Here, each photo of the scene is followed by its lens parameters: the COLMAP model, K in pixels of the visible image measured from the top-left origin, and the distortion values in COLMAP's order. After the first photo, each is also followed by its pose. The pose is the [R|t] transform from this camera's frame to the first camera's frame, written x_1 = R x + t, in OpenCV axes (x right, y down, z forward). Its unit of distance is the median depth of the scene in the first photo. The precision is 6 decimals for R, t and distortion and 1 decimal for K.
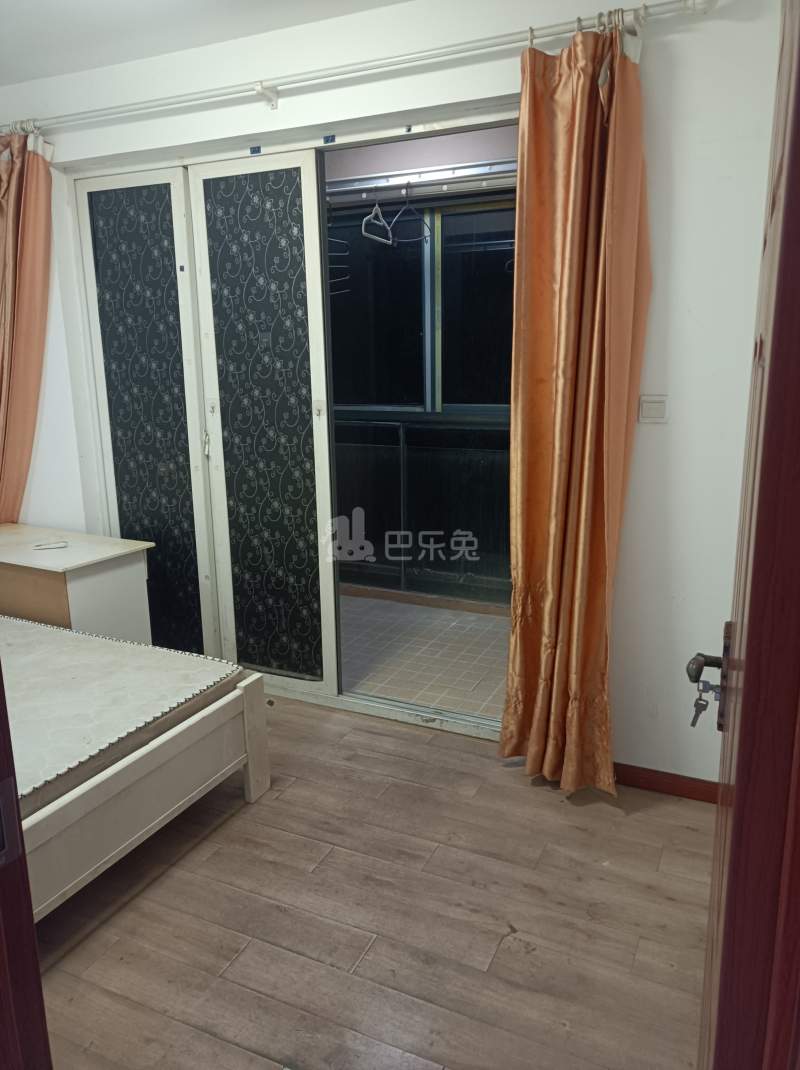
lens RADIAL K [[793.1, 0, 398.4], [0, 793.1, 539.9], [0, 0, 1]] dist [0.052369, -0.047892]
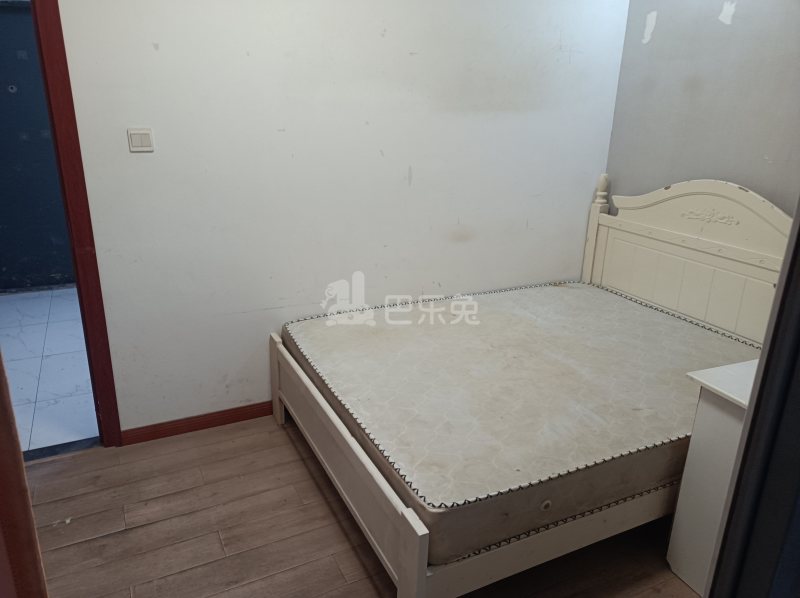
lens RADIAL K [[592.9, 0, 400.2], [0, 592.9, 300.7], [0, 0, 1]] dist [0.052369, -0.047892]
pose [[-0.615562, 0.251750, -0.746797, 0.173948], [-0.195033, 0.869466, 0.453862, -0.233862], [0.763574, 0.425030, -0.486111, 1.007348]]
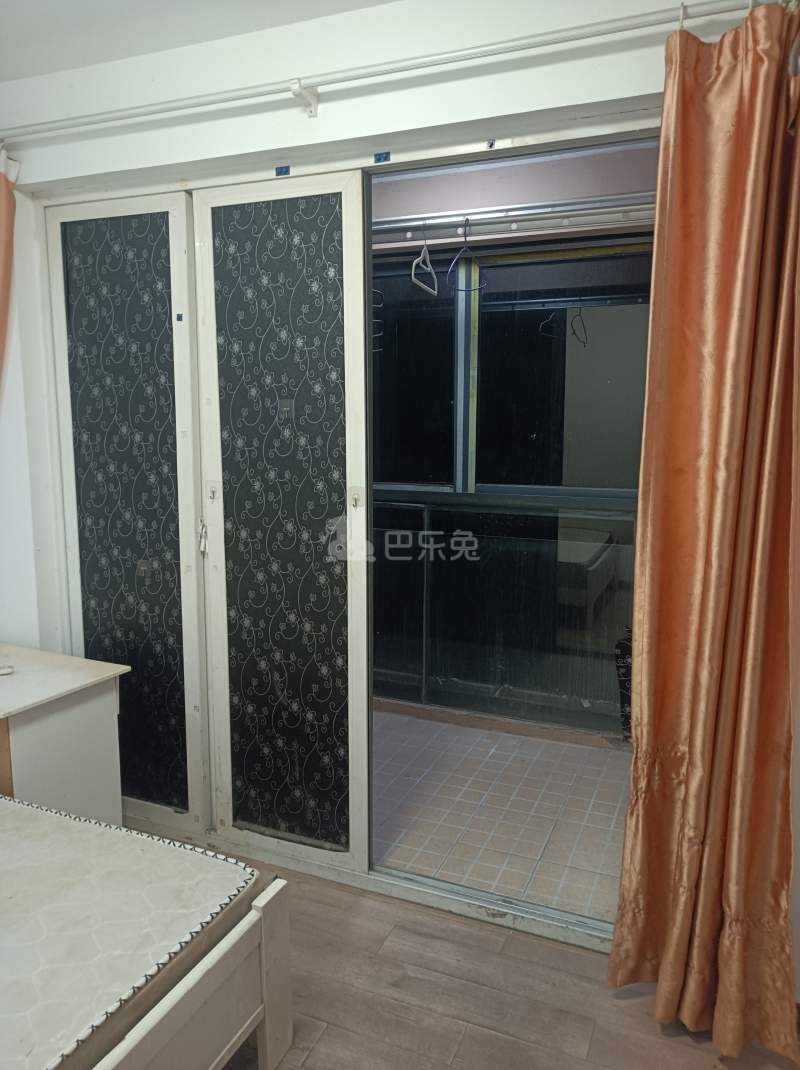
lens RADIAL K [[793.1, 0, 393.1], [0, 793.1, 536.4], [0, 0, 1]] dist [0.052369, -0.047892]
pose [[0.999054, 0.010403, 0.042216, -0.095785], [-0.007011, 0.996792, -0.079723, -0.066667], [-0.042910, 0.079352, 0.995923, 0.236195]]
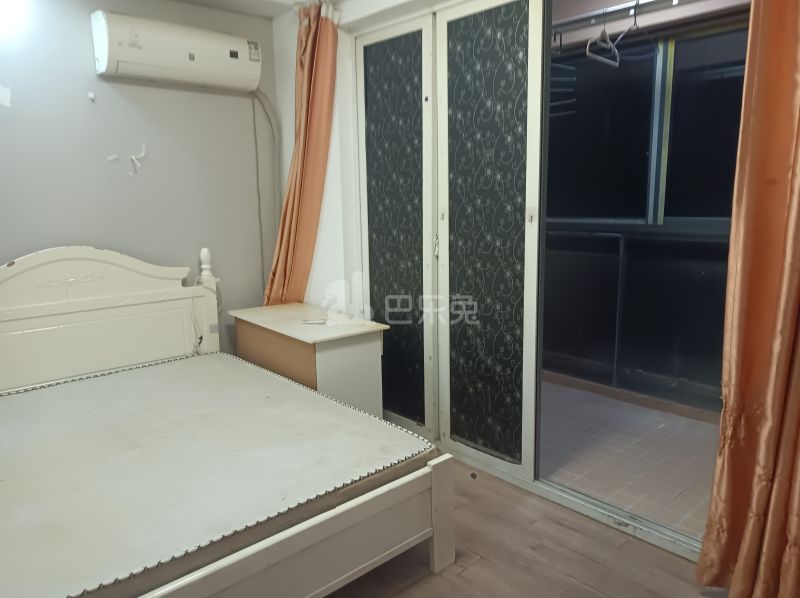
lens RADIAL K [[592.9, 0, 393.6], [0, 592.9, 301.2], [0, 0, 1]] dist [0.052369, -0.047892]
pose [[0.924963, 0.063462, -0.374722, 0.038568], [-0.079725, 0.996422, -0.028041, -0.009741], [0.371602, 0.055811, 0.926713, 0.179366]]
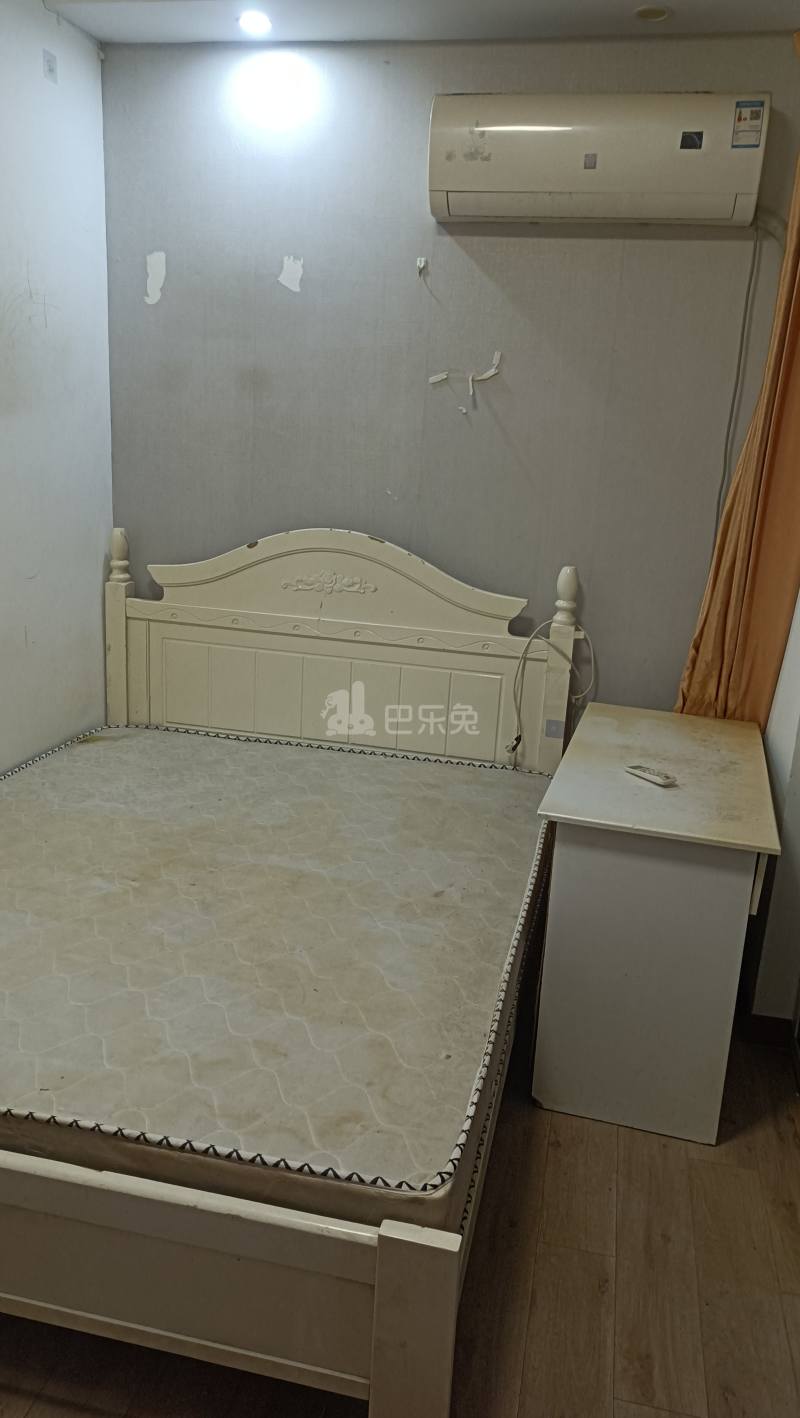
lens RADIAL K [[1048.1, 0, 406.3], [0, 1048.1, 710.0], [0, 0, 1]] dist [0.038437, -0.003898]
pose [[0.231989, 0.277562, -0.932277, 0.192311], [-0.275229, 0.937989, 0.210774, -0.148855], [0.932968, 0.207693, 0.293996, 0.670593]]
